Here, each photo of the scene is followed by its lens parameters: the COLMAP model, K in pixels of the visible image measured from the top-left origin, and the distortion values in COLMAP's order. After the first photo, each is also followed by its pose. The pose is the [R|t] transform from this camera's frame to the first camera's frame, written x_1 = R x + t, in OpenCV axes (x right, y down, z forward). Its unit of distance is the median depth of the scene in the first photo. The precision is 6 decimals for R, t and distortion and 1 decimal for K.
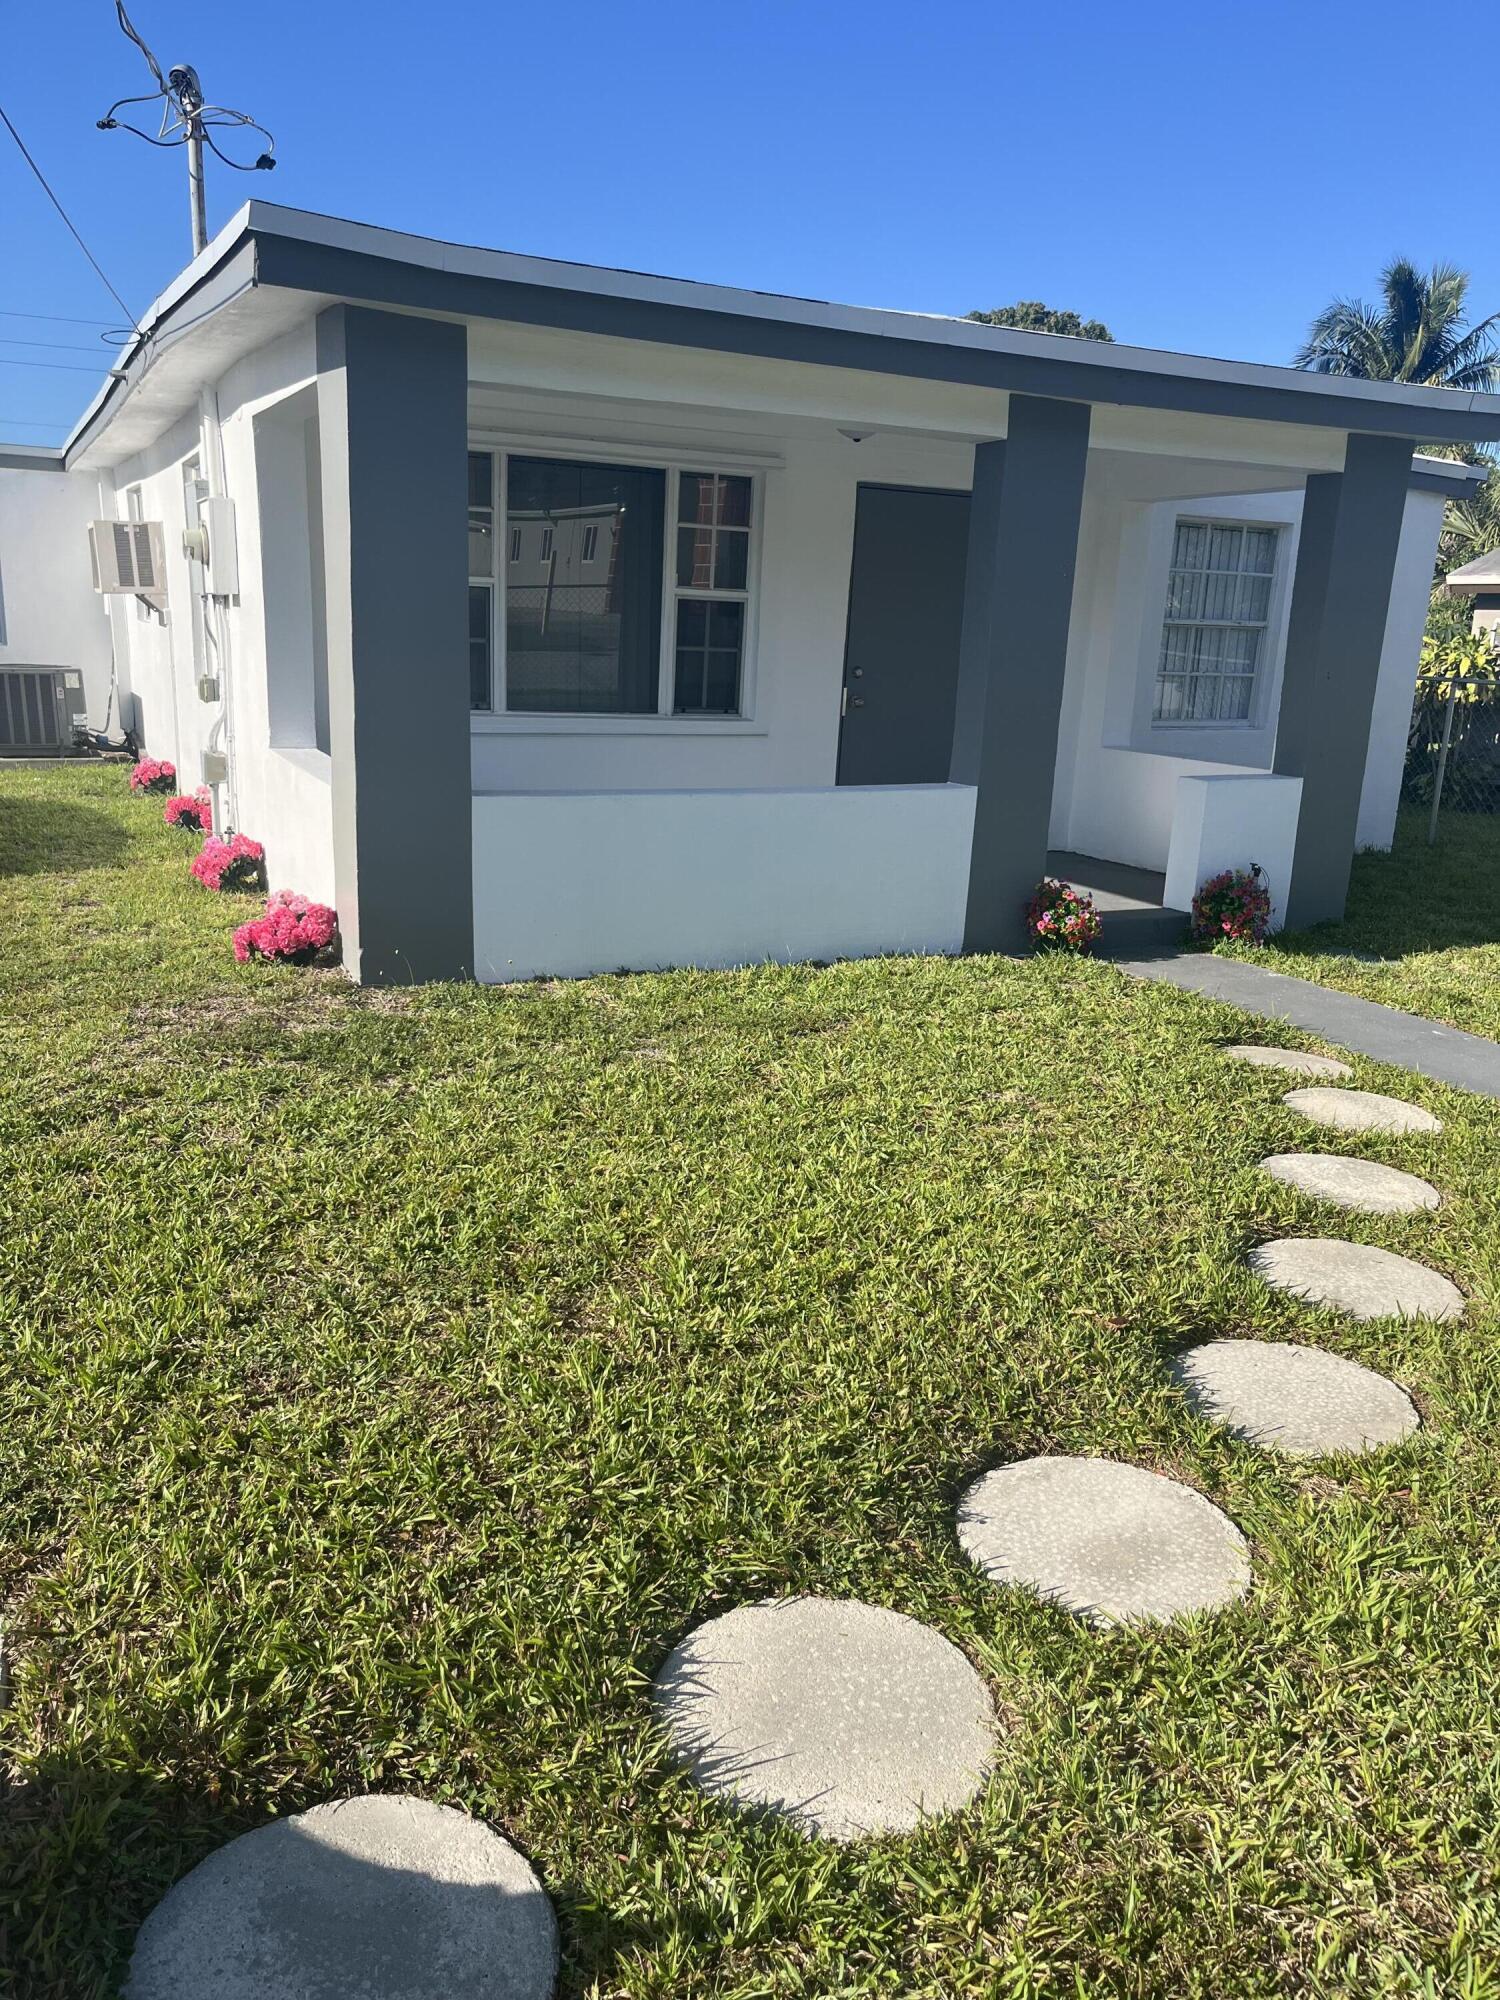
lens RADIAL K [[1520.9, 0, 747.0], [0, 1520.9, 999.0], [0, 0, 1]] dist [0.062444, -0.092992]
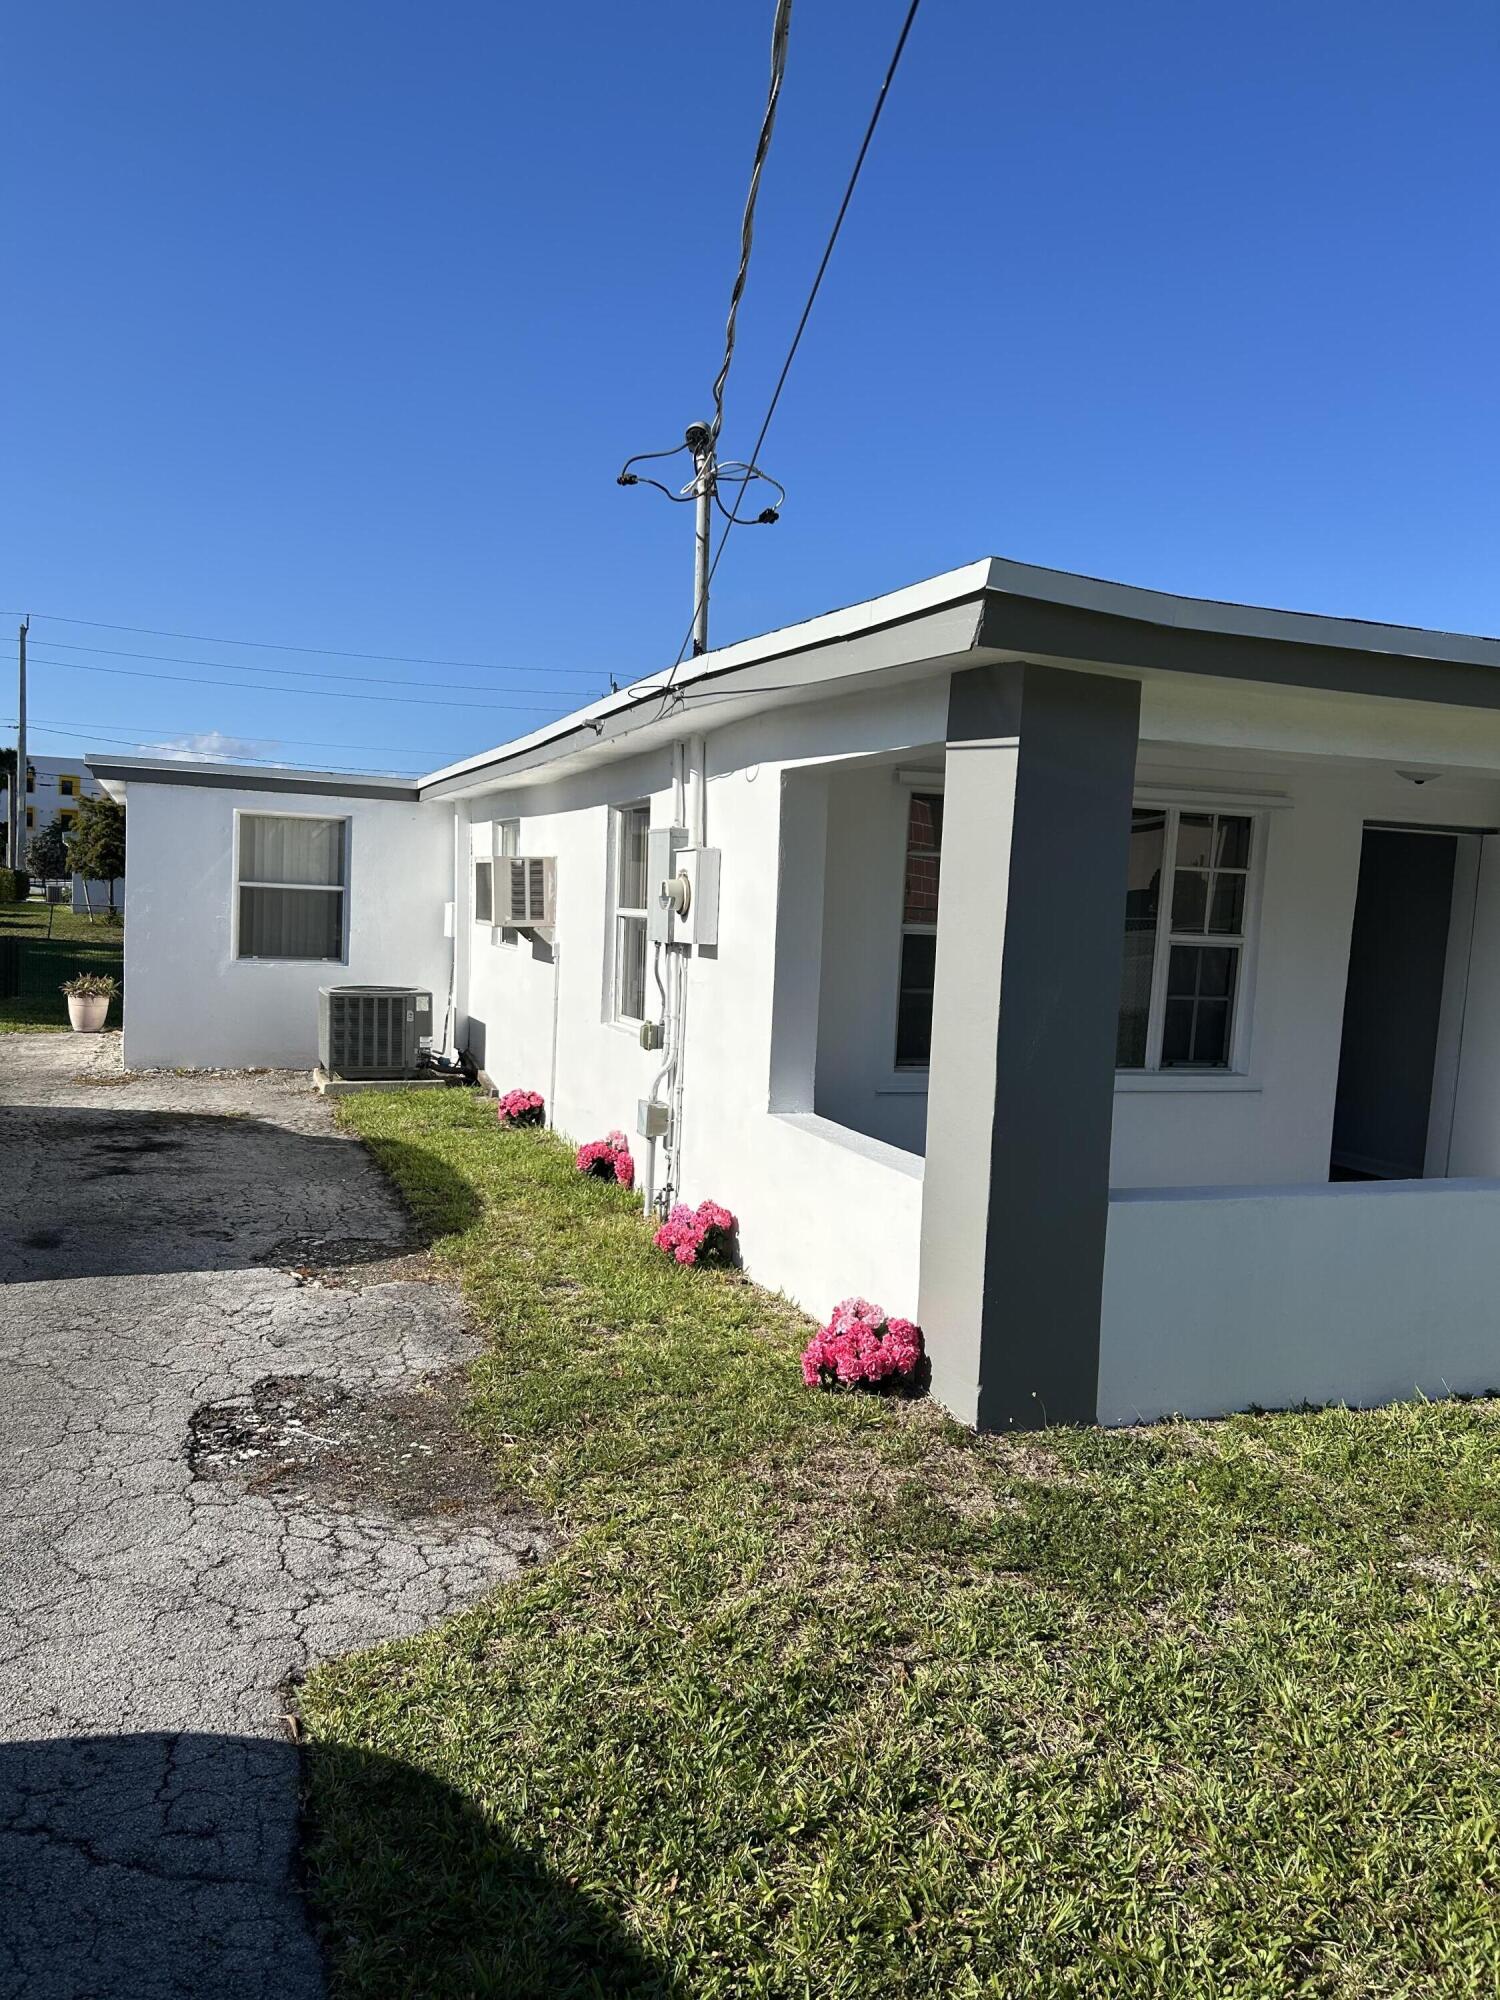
lens RADIAL K [[1504.3, 0, 753.1], [0, 1504.3, 1012.3], [0, 0, 1]] dist [0.055522, -0.060006]
pose [[0.994580, 0.009150, -0.103567, -0.289071], [-0.027301, 0.984148, -0.175232, -0.084432], [0.100322, 0.177110, 0.979065, 0.145667]]
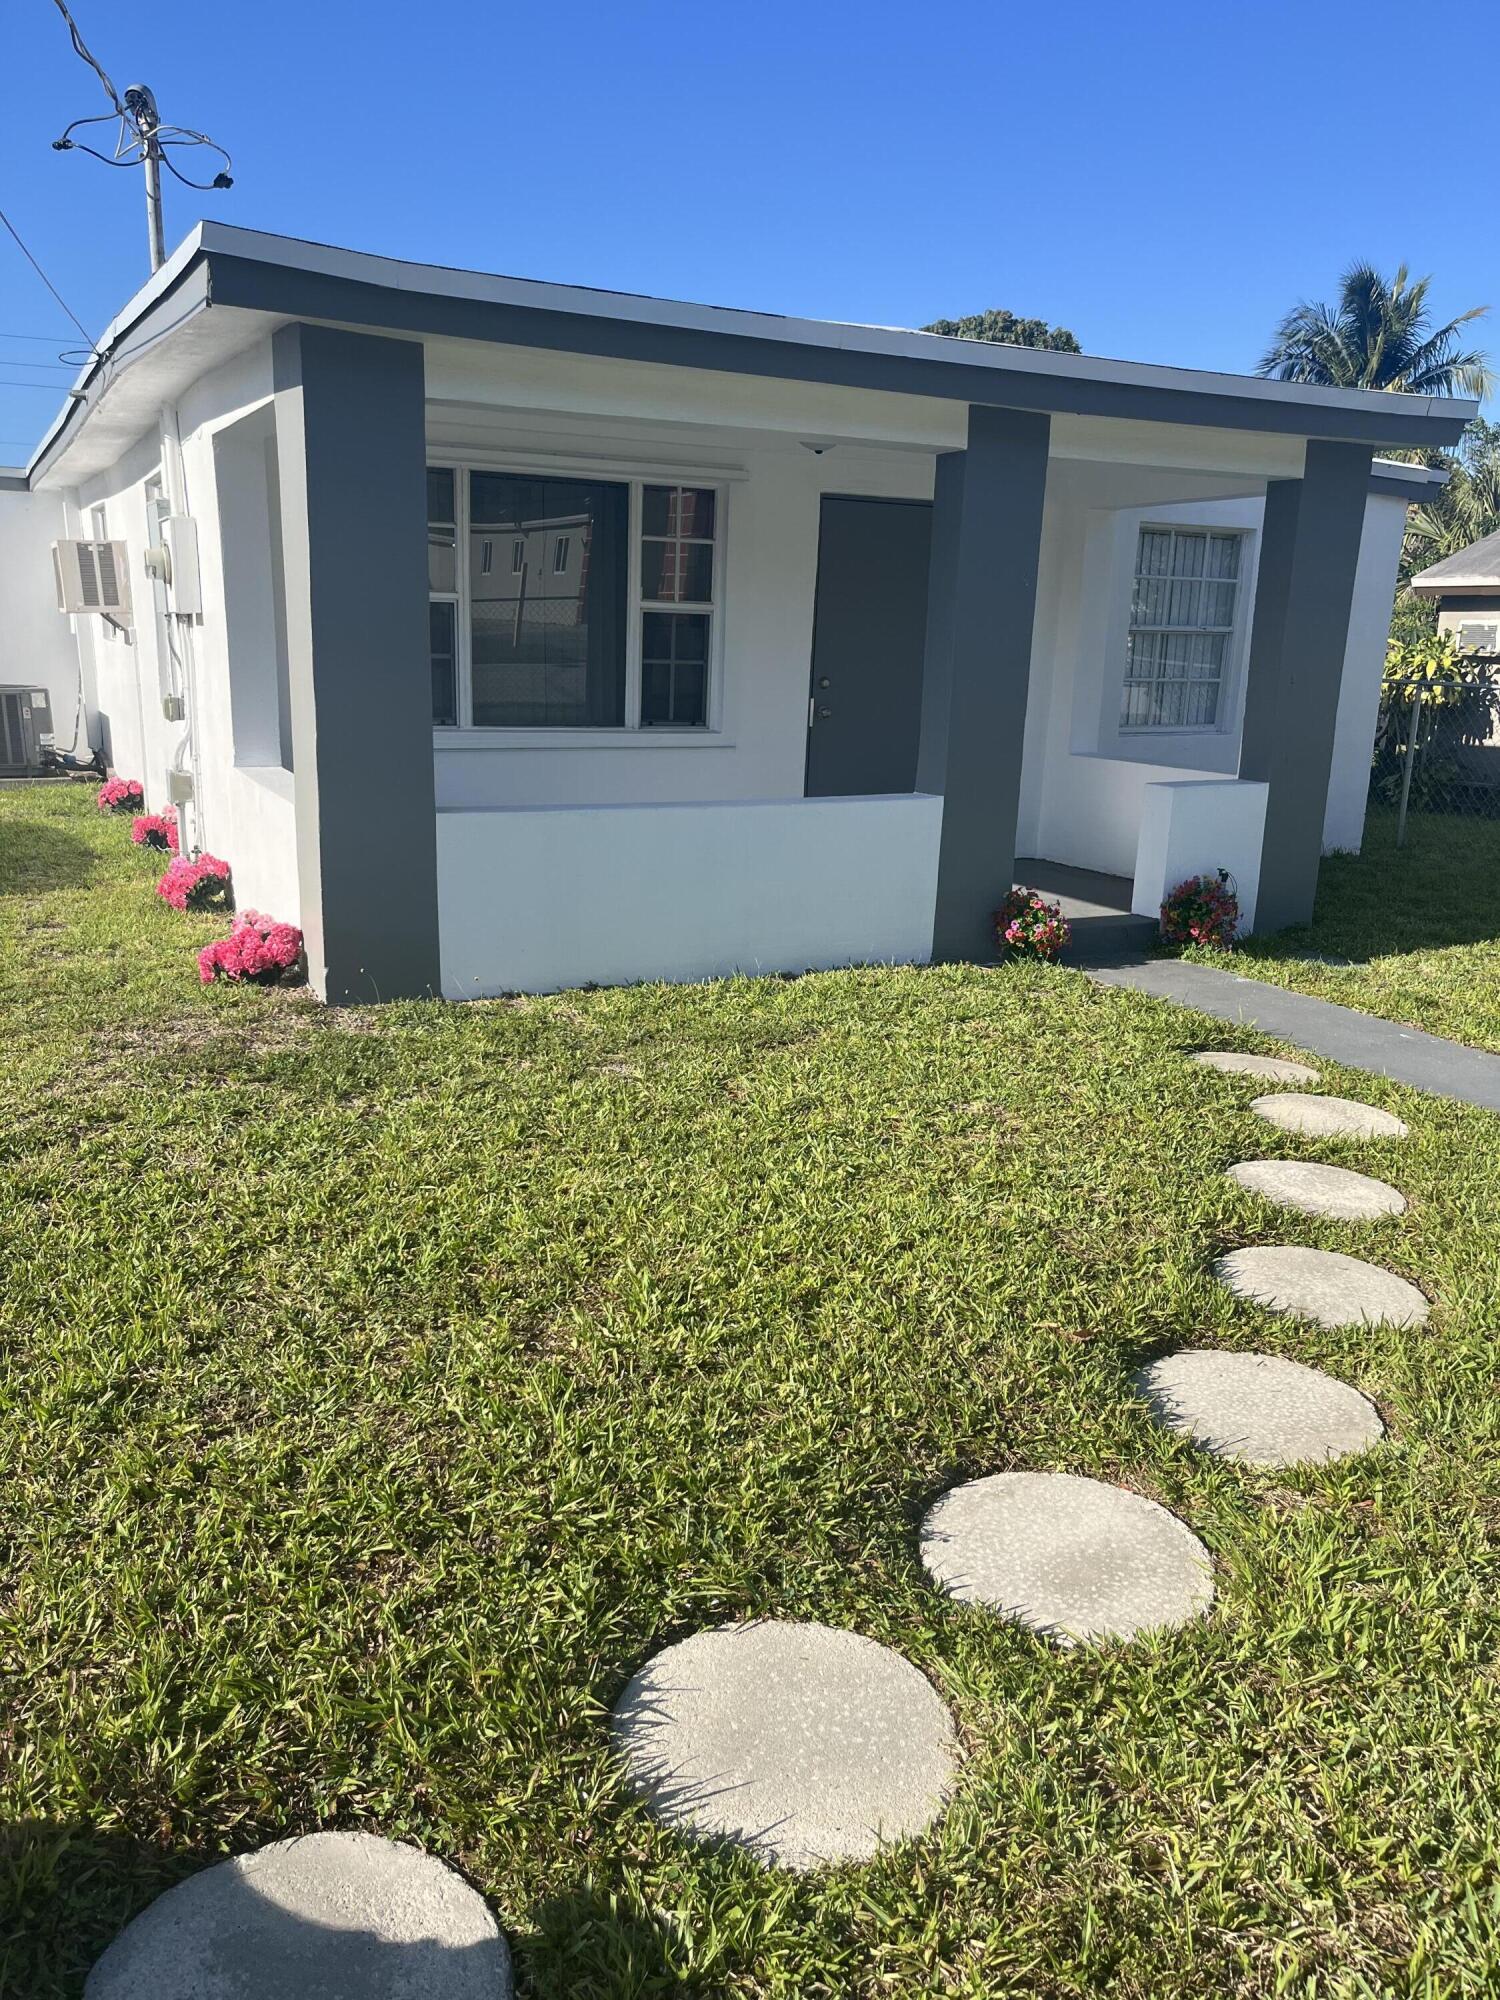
lens RADIAL K [[1520.9, 0, 738.9], [0, 1520.9, 998.7], [0, 0, 1]] dist [0.062444, -0.092992]
pose [[0.999852, -0.014556, 0.009154, 0.006727], [0.014611, 0.999875, -0.006035, -0.002807], [-0.009065, 0.006168, 0.999940, 0.001663]]
